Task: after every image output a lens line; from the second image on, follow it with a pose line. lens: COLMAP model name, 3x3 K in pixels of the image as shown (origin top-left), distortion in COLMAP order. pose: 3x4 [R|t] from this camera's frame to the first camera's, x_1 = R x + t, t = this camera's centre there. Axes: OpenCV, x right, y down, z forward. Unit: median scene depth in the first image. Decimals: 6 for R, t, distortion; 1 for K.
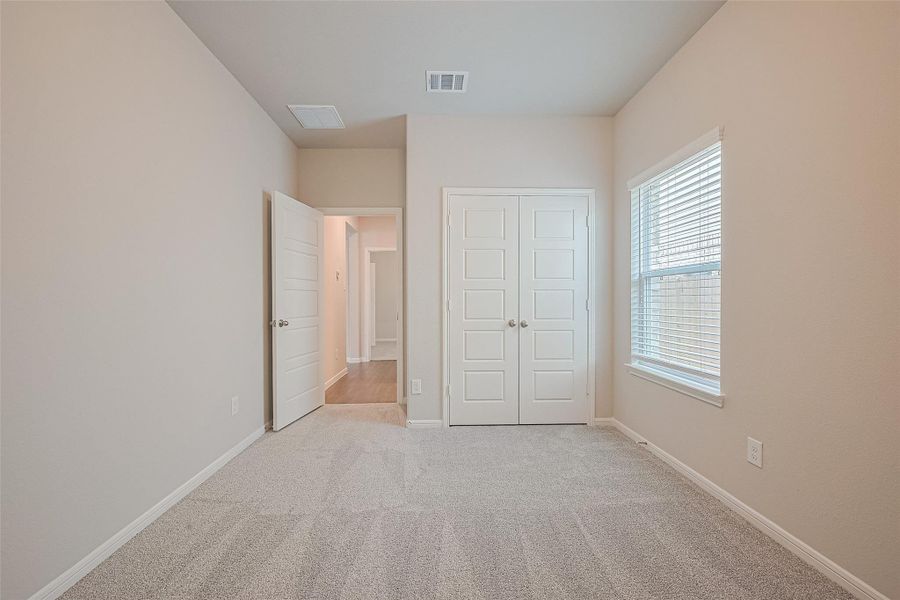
lens RADIAL K [[355.1, 0, 448.4], [0, 355.1, 302.4], [0, 0, 1]] dist [0.002954, -0.000032]
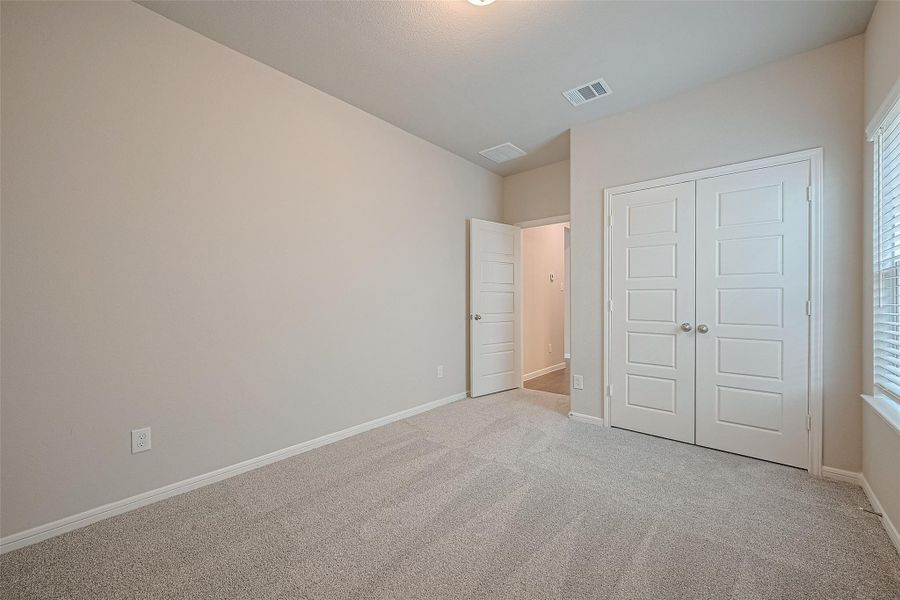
lens RADIAL K [[355.1, 0, 457.2], [0, 355.1, 303.4], [0, 0, 1]] dist [0.002954, -0.000032]
pose [[0.742574, 0.010657, -0.669679, 0.354542], [-0.007974, 0.999943, 0.007071, -0.002073], [0.669716, 0.000089, 0.742617, -0.031637]]
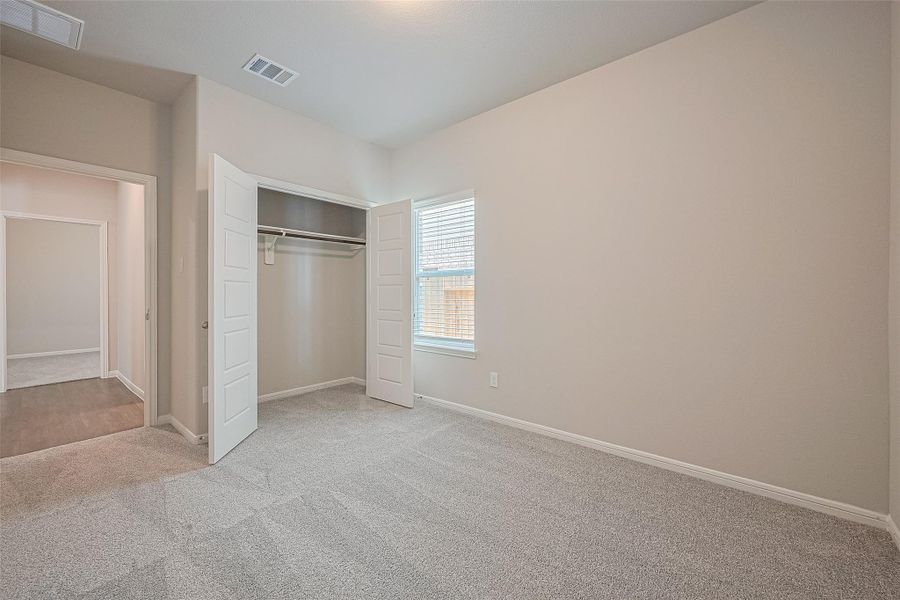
lens RADIAL K [[355.1, 0, 450.0], [0, 355.1, 294.3], [0, 0, 1]] dist [0.002954, -0.000032]
pose [[0.679935, -0.000463, 0.733272, -0.328506], [0.005447, 0.999975, -0.004419, 0.001922], [-0.733252, 0.006999, 0.679921, -0.020424]]
